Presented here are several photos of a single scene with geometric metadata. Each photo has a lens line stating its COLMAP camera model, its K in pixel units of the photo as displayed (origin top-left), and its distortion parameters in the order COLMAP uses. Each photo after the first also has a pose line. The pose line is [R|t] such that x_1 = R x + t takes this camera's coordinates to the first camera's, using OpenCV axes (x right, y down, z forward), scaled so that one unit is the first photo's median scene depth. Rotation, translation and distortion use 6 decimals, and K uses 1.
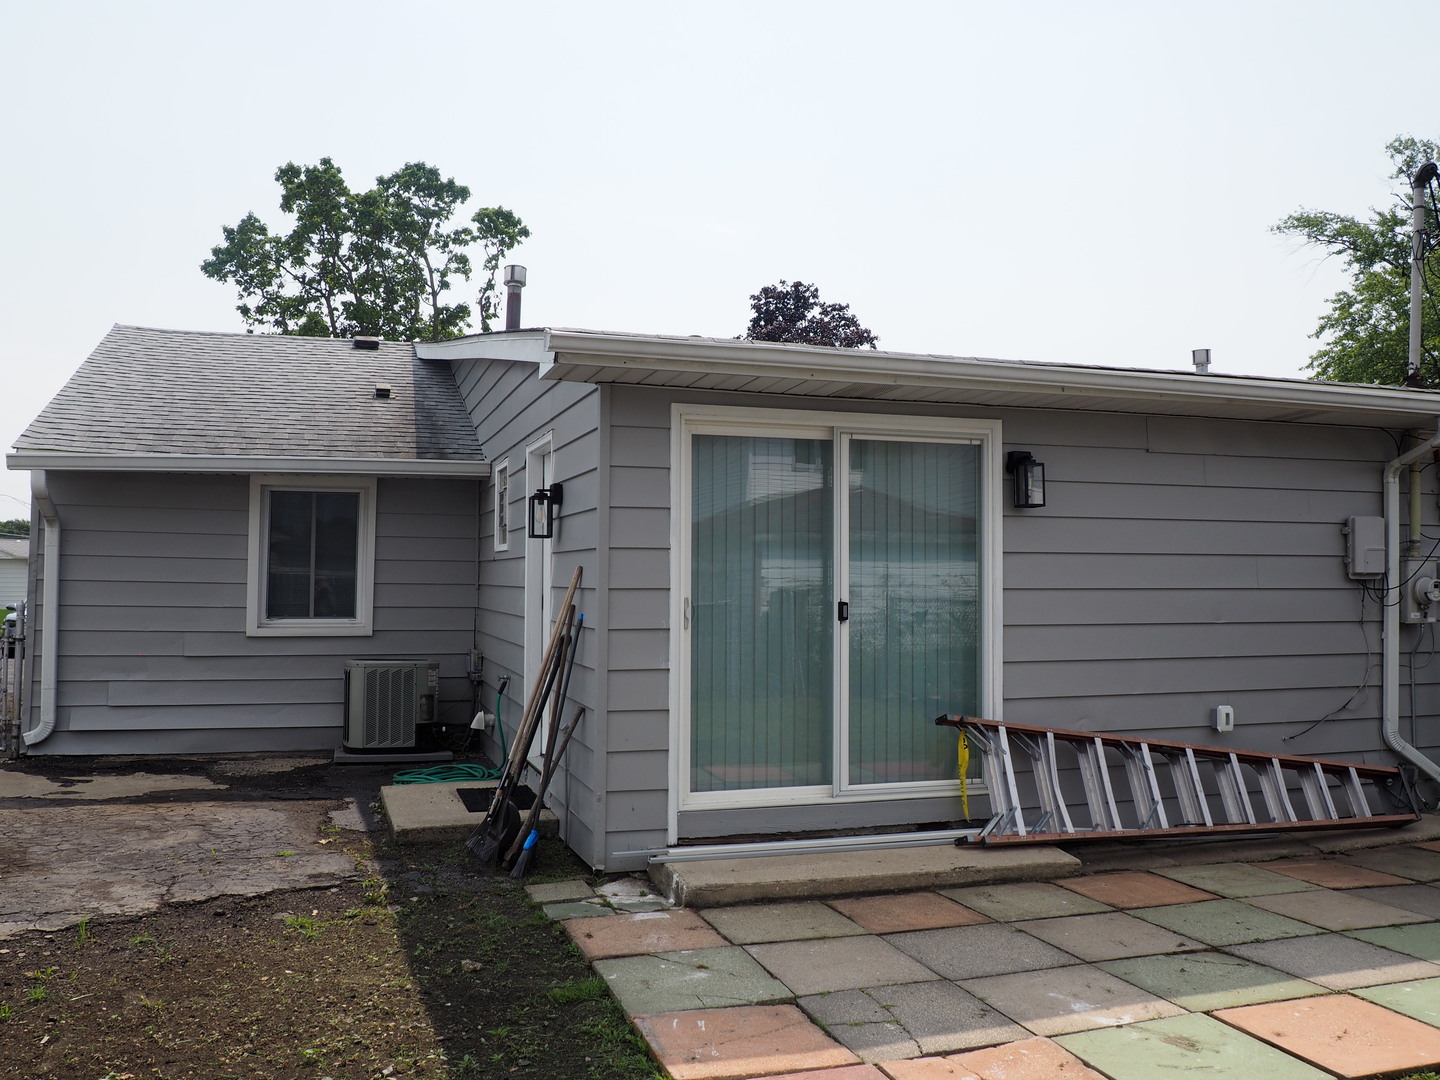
lens RADIAL K [[1211.2, 0, 720.0], [0, 1211.2, 537.7], [0, 0, 1]] dist [-0.048910, 0.026407]
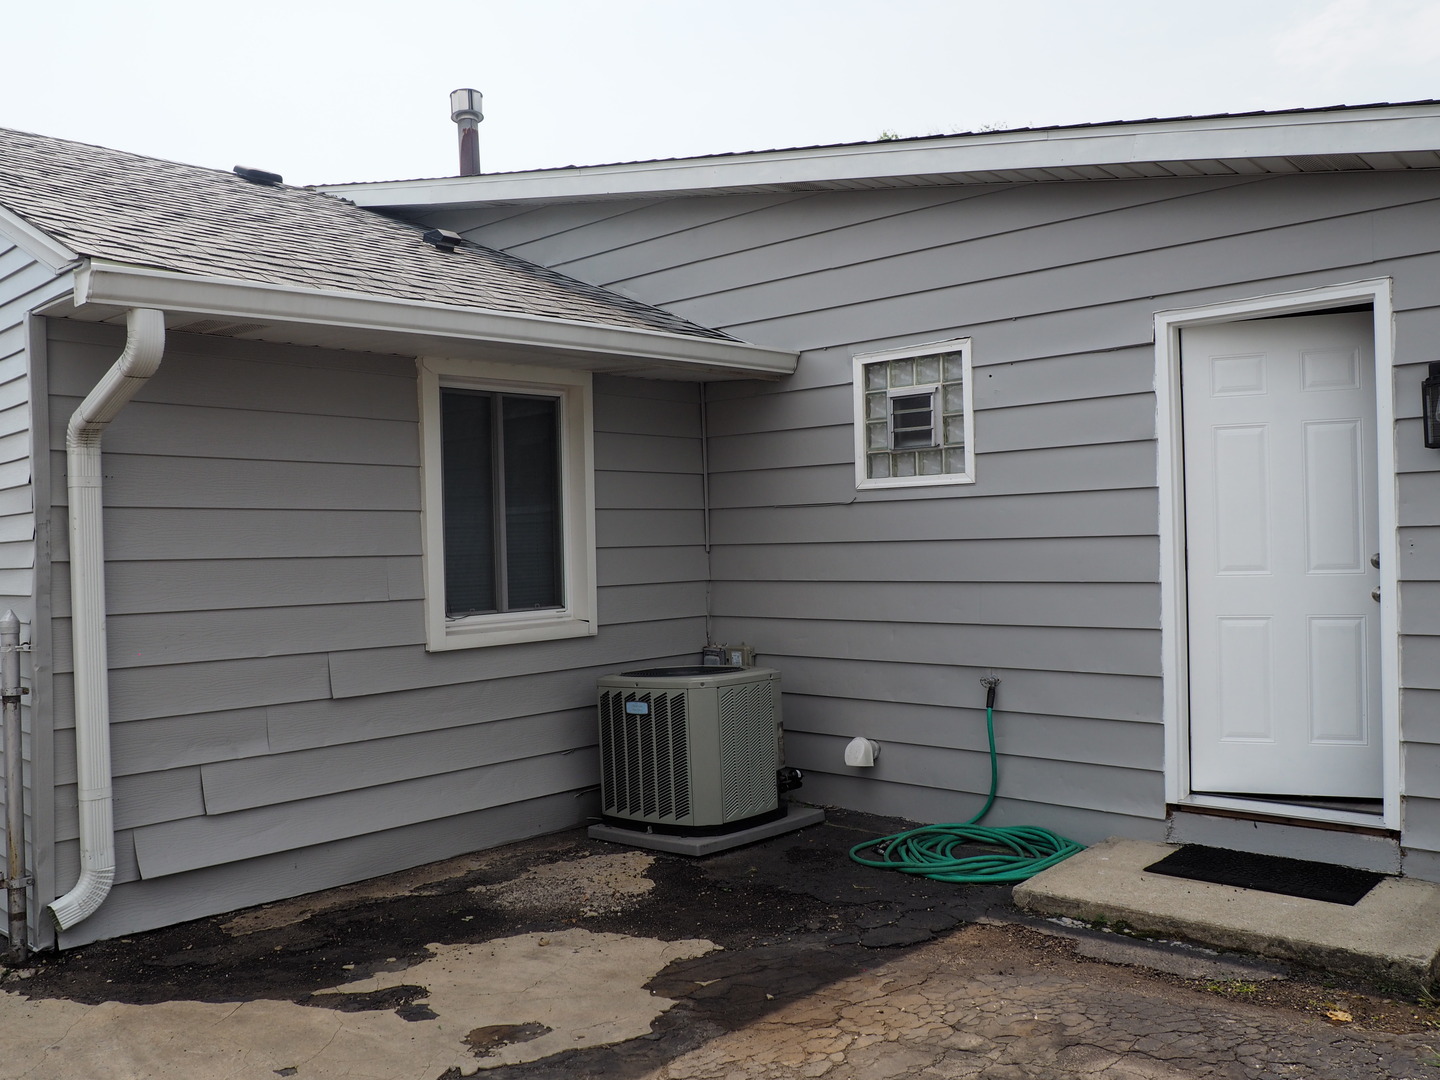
lens RADIAL K [[1211.2, 0, 720.1], [0, 1211.2, 545.2], [0, 0, 1]] dist [-0.048910, 0.026407]
pose [[0.871076, -0.033598, 0.489997, -0.543770], [0.016507, 0.999097, 0.039162, 0.014448], [-0.490871, -0.026025, 0.870844, 0.457517]]
